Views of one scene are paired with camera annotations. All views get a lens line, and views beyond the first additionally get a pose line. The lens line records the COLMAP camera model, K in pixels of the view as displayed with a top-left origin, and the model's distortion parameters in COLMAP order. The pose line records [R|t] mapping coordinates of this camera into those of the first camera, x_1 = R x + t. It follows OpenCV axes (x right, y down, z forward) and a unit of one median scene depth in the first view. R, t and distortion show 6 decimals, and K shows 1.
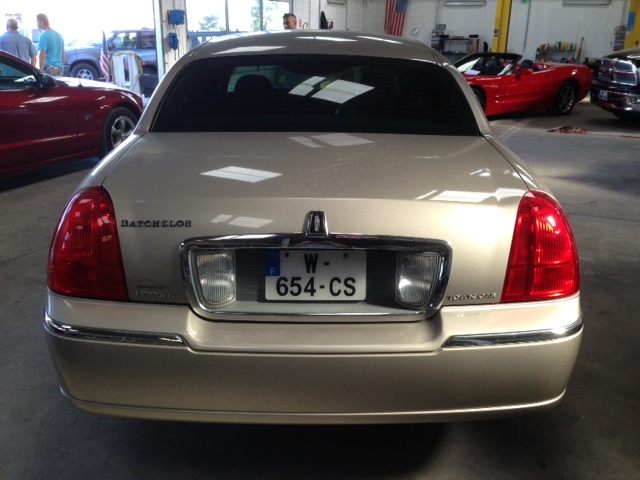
lens RADIAL K [[618.6, 0, 320.0], [0, 618.6, 240.0], [0, 0, 1]] dist [0.023453, -0.018439]
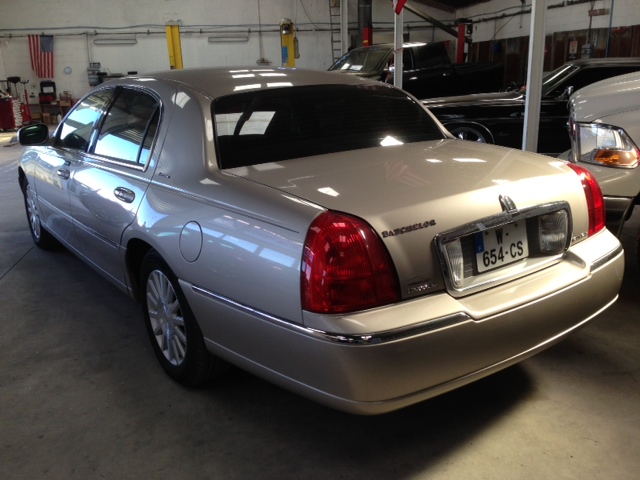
lens RADIAL K [[618.6, 0, 320.0], [0, 618.6, 240.0], [0, 0, 1]] dist [0.023453, -0.018439]
pose [[0.801350, -0.196985, 0.564831, -1.043237], [0.227047, 0.973727, 0.017467, -0.062642], [-0.553432, 0.114246, 0.825022, 0.137085]]
